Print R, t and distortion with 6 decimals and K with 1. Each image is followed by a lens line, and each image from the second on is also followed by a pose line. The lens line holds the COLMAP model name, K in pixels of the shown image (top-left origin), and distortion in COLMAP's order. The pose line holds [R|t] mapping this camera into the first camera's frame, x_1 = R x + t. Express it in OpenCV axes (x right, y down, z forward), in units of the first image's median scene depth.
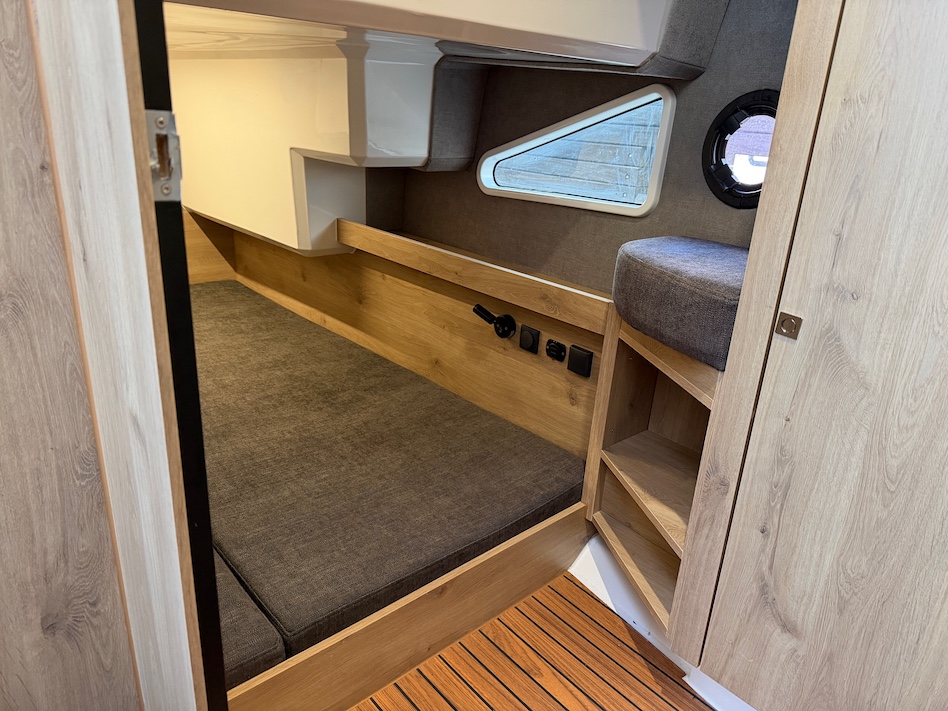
lens RADIAL K [[688.4, 0, 467.1], [0, 688.4, 356.2], [0, 0, 1]] dist [0.018745, -0.001742]
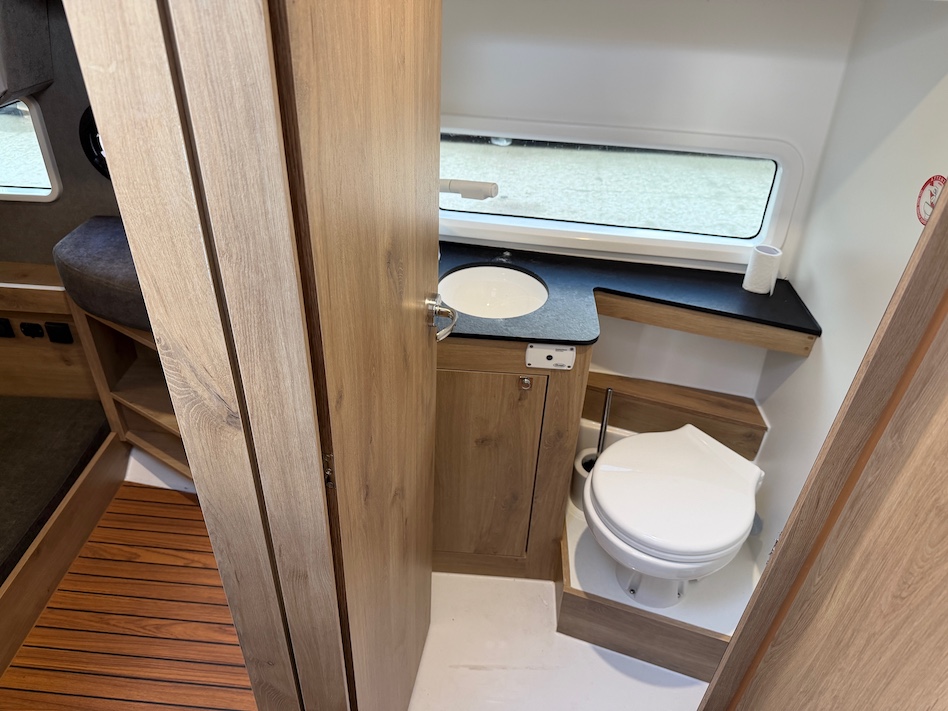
lens RADIAL K [[688.4, 0, 467.1], [0, 688.4, 356.2], [0, 0, 1]] dist [0.018745, -0.001742]
pose [[0.704042, -0.431214, 0.564251, -0.039501], [0.264938, 0.896667, 0.354678, -0.208786], [-0.658888, -0.100217, 0.745536, -0.418192]]
